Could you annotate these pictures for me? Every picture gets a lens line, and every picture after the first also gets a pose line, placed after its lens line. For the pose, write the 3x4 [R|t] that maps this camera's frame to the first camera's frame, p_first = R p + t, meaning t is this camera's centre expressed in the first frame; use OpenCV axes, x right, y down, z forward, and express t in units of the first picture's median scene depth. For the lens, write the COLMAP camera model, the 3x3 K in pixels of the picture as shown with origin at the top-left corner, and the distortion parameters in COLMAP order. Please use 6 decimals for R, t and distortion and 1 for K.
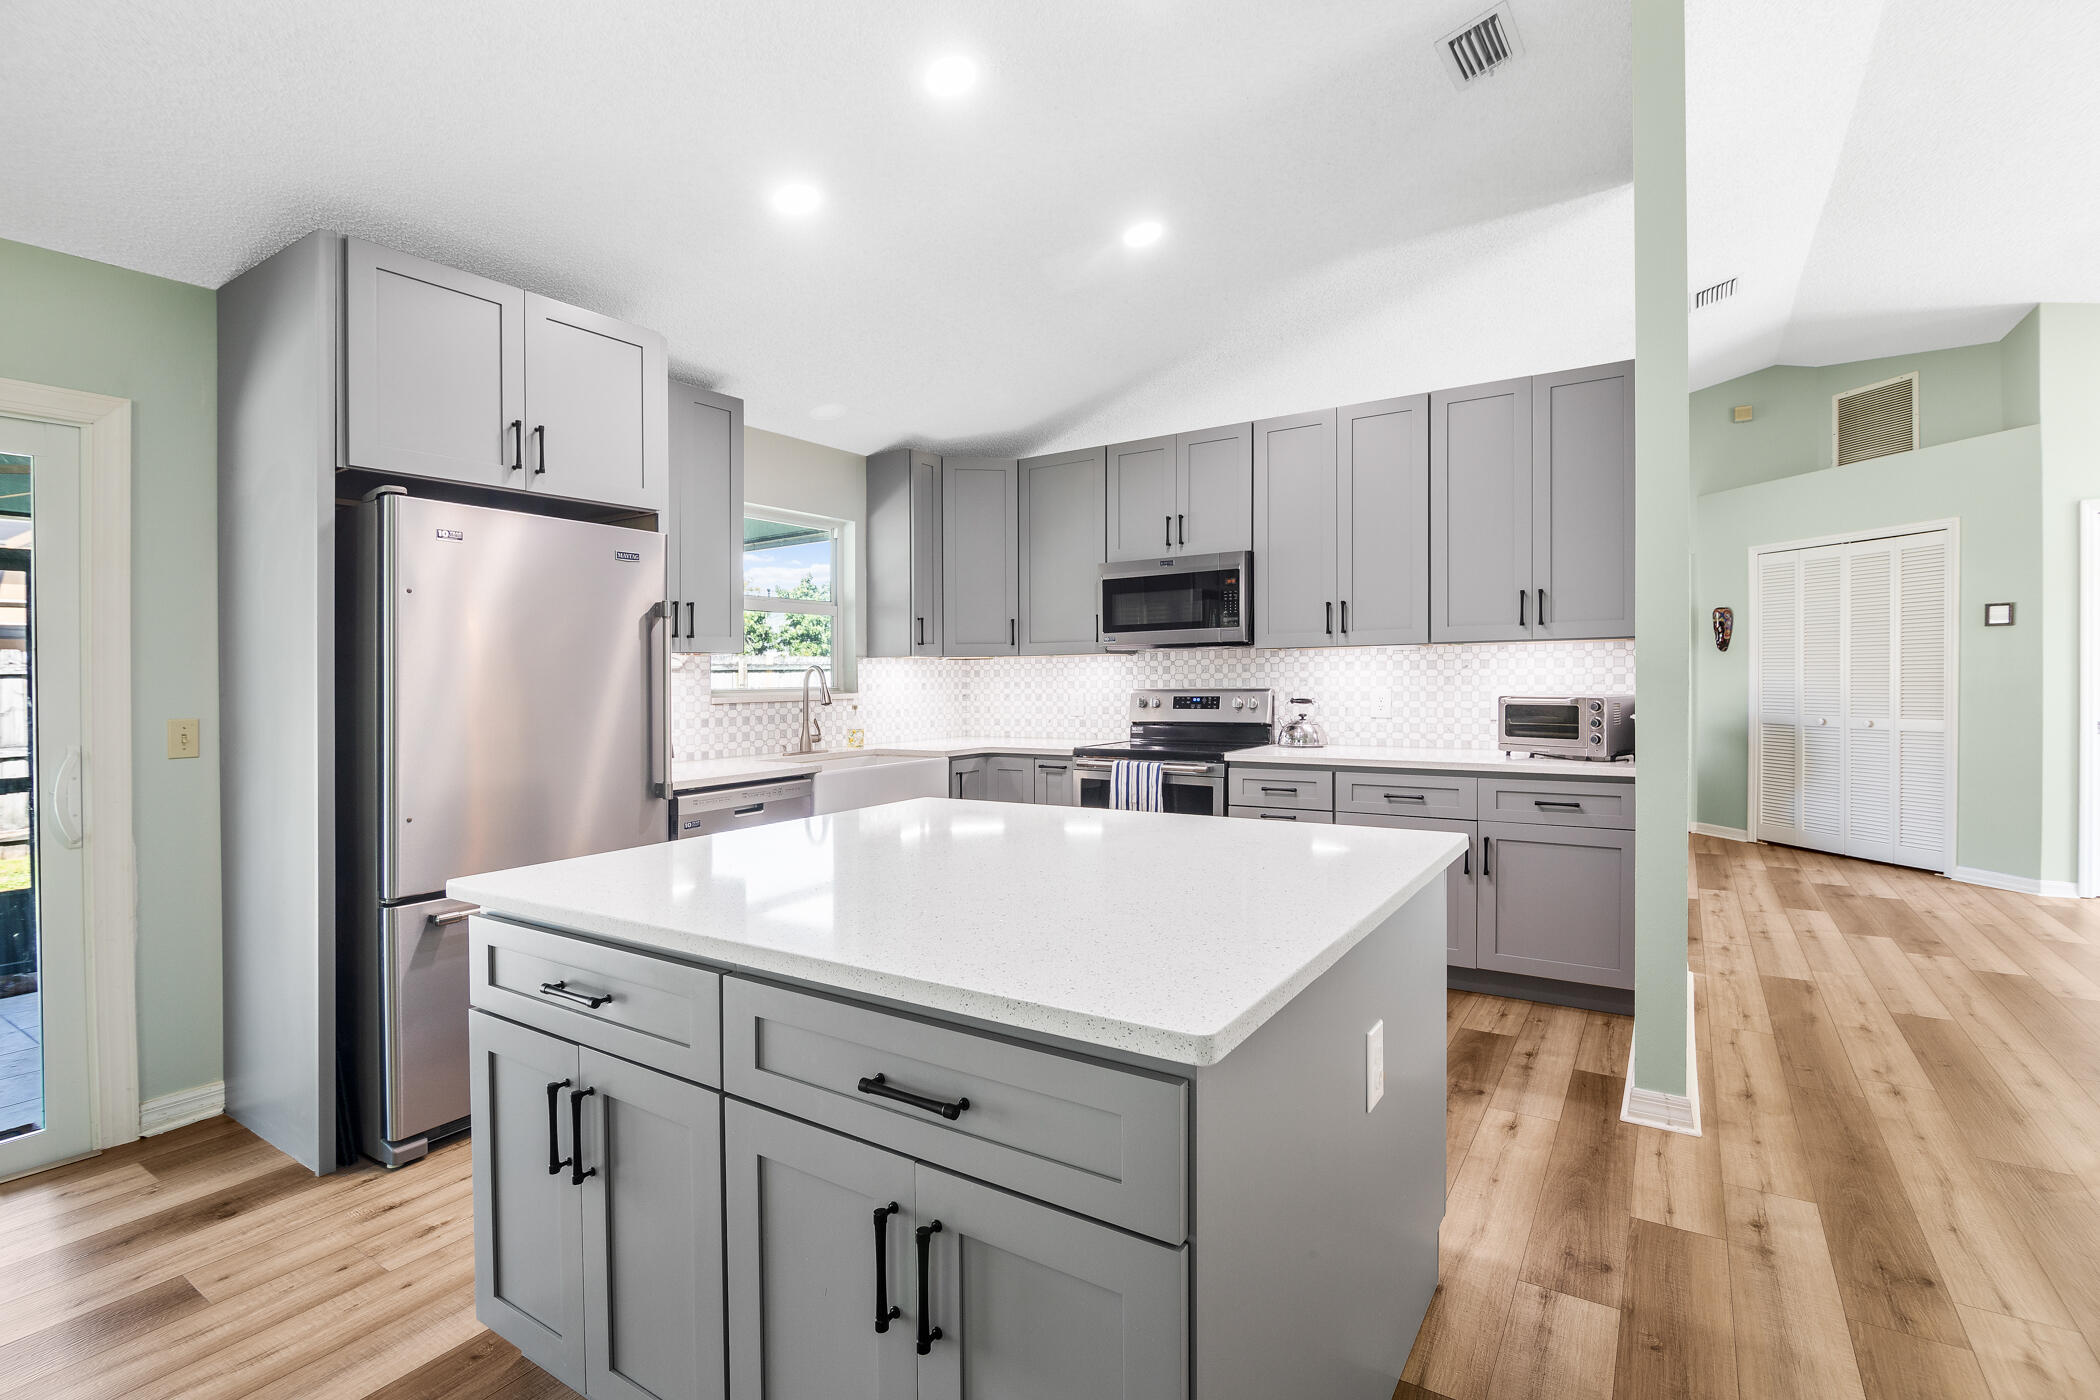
lens RADIAL K [[968.6, 0, 1055.5], [0, 968.6, 694.3], [0, 0, 1]] dist [-0.010686, -0.000043]
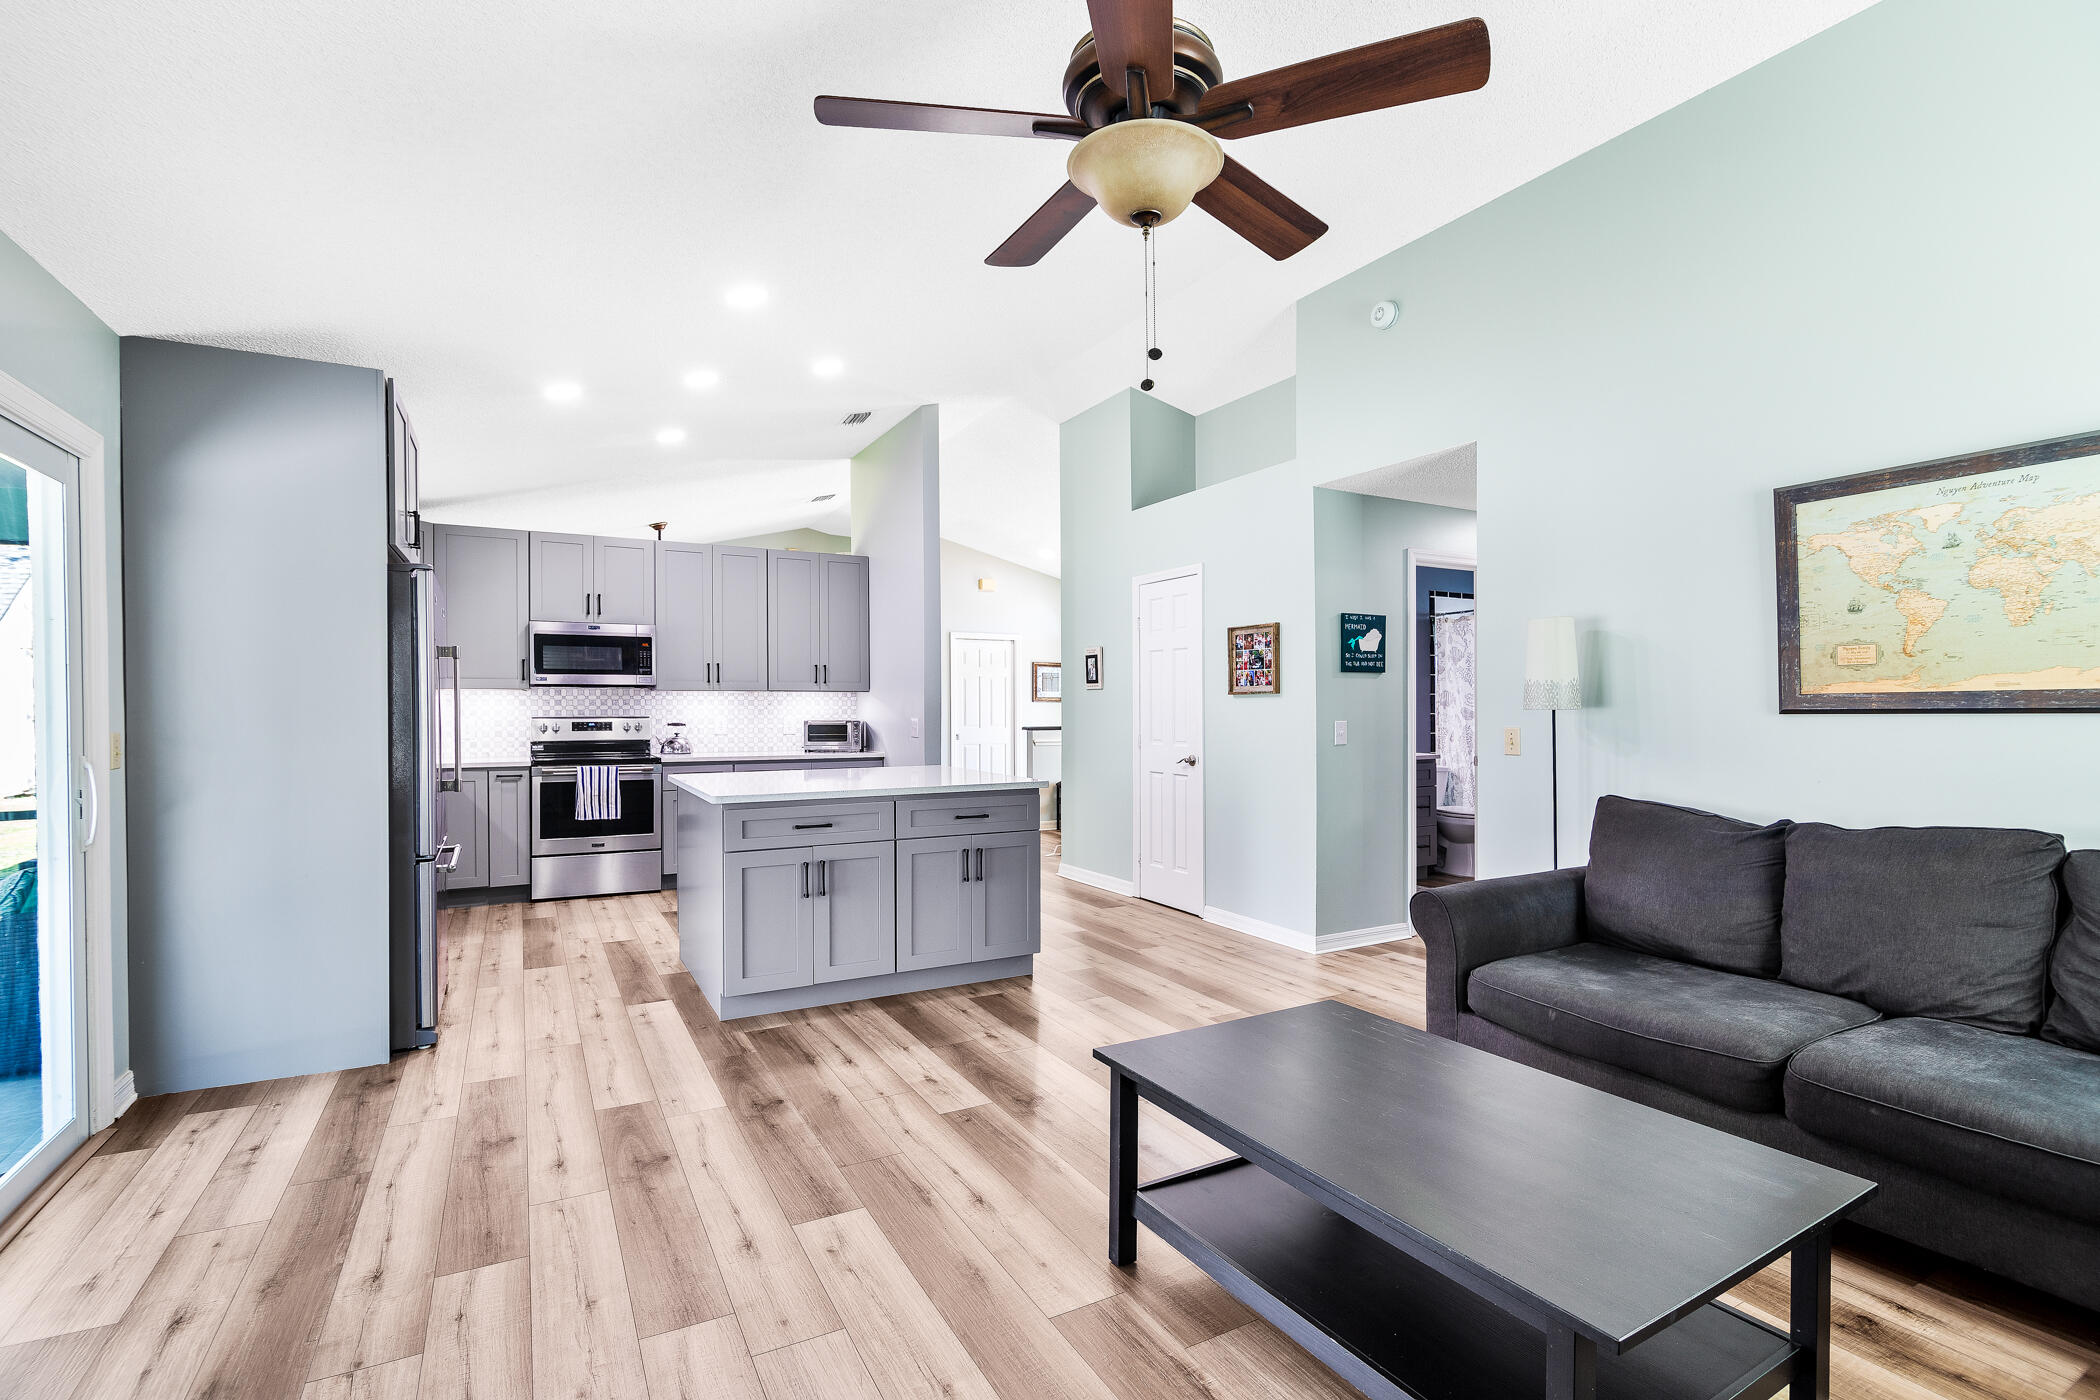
lens RADIAL K [[968.6, 0, 1055.5], [0, 968.6, 694.3], [0, 0, 1]] dist [-0.010686, -0.000043]
pose [[0.465233, 0.027066, 0.884775, -0.842316], [0.009178, 0.999331, -0.035397, 0.019143], [-0.885141, 0.024588, 0.464673, -0.264778]]
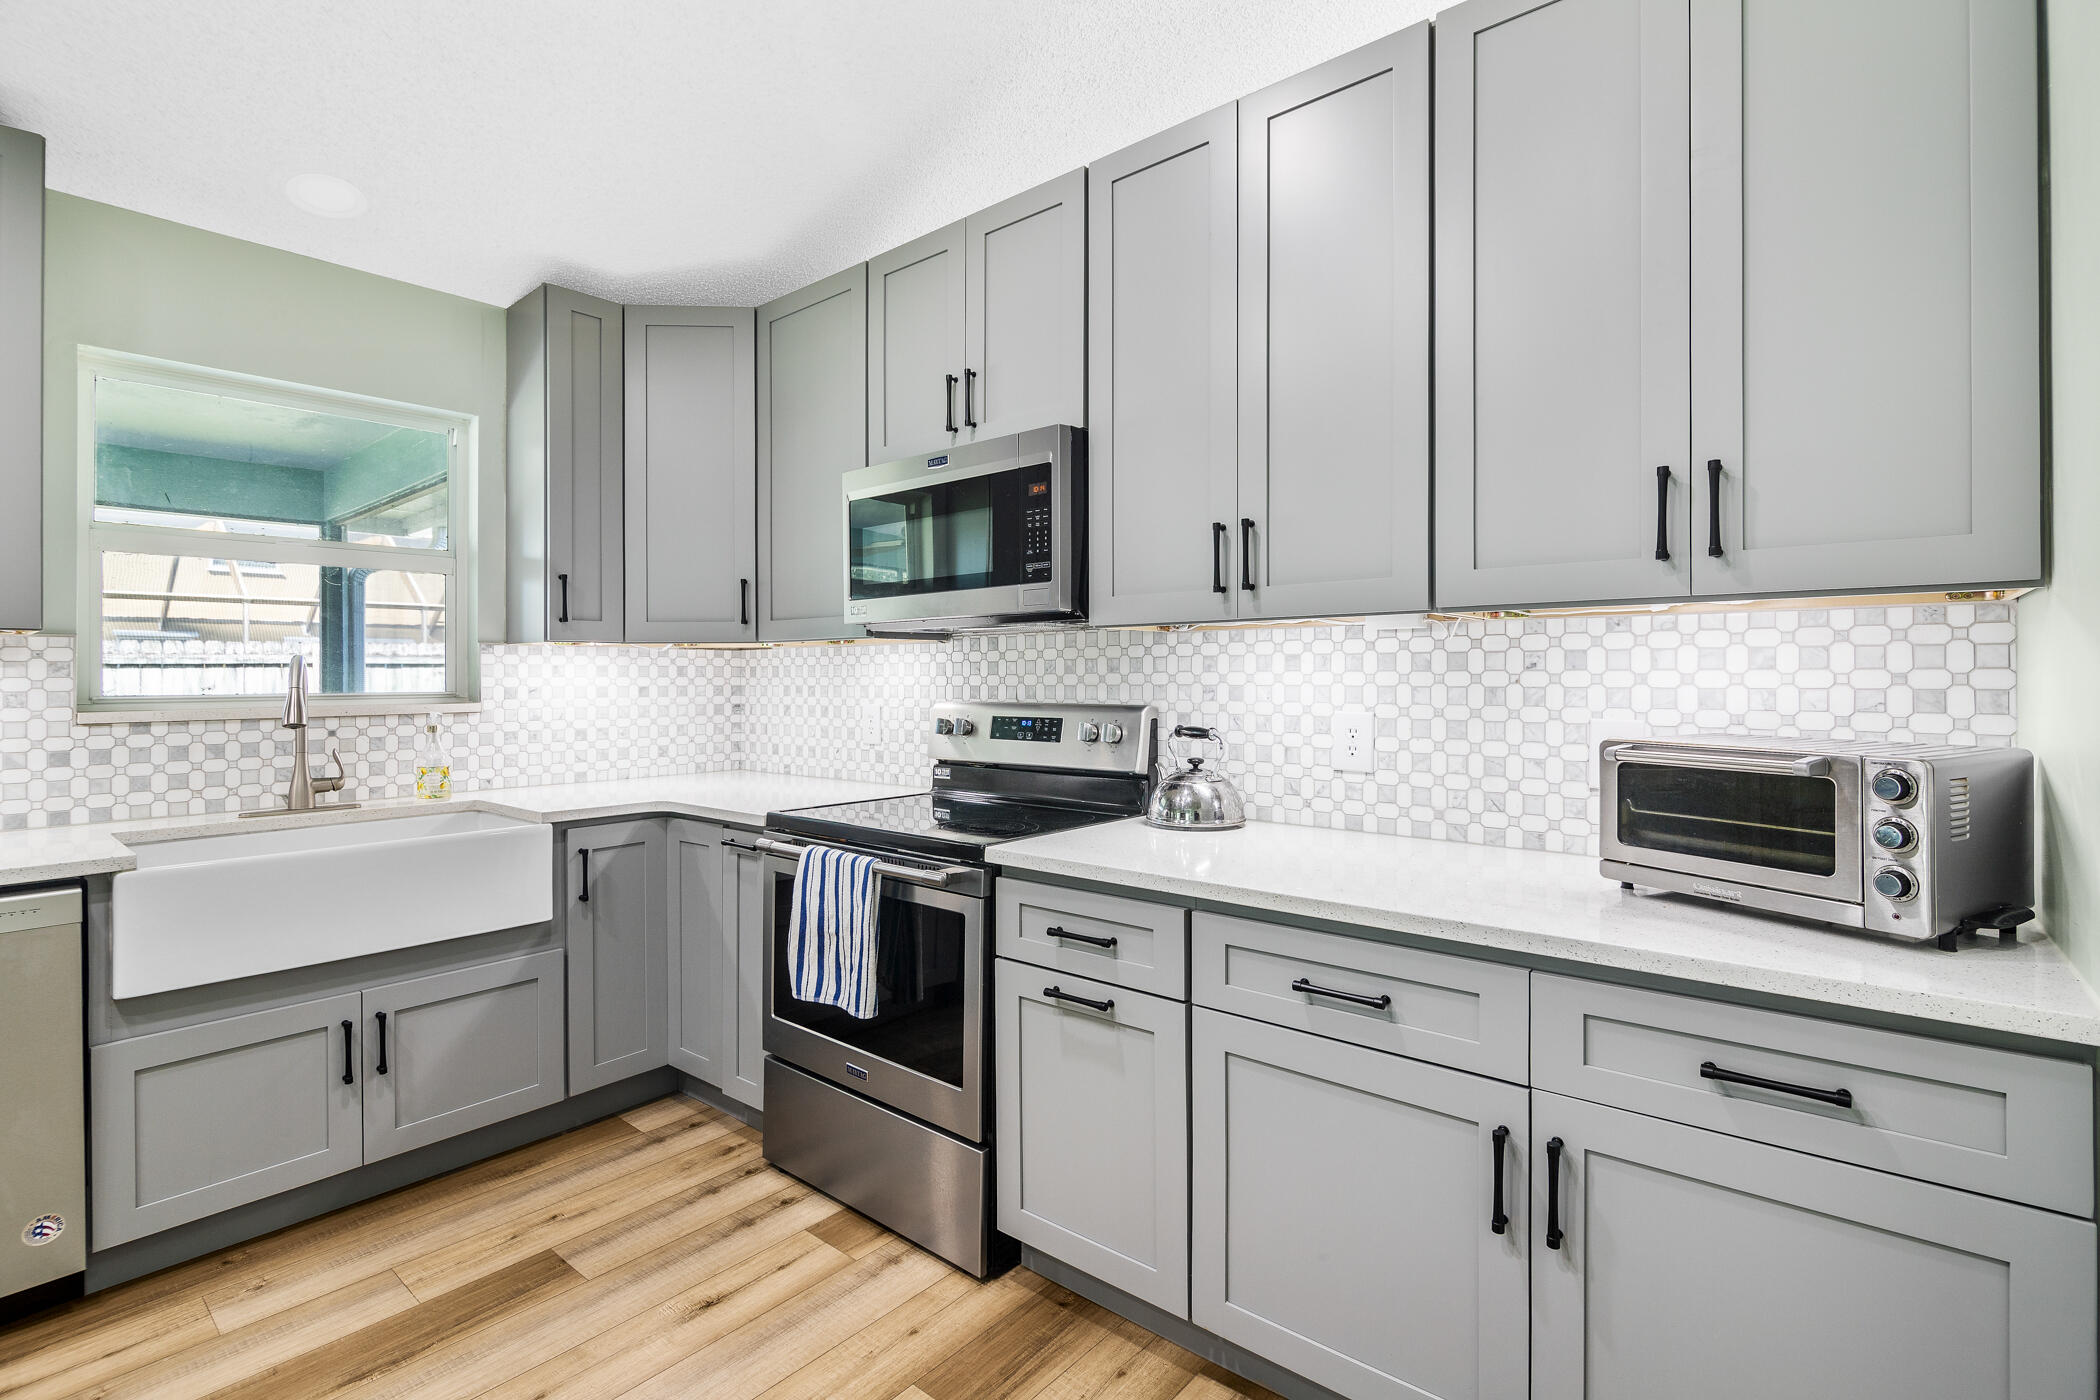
lens RADIAL K [[974.1, 0, 1052.5], [0, 974.1, 679.0], [0, 0, 1]] dist [-0.011353, -0.000566]
pose [[0.992803, 0.009066, -0.119416, 0.242470], [-0.010600, 0.999869, -0.012218, -0.013821], [0.119289, 0.013396, 0.992769, 0.496583]]
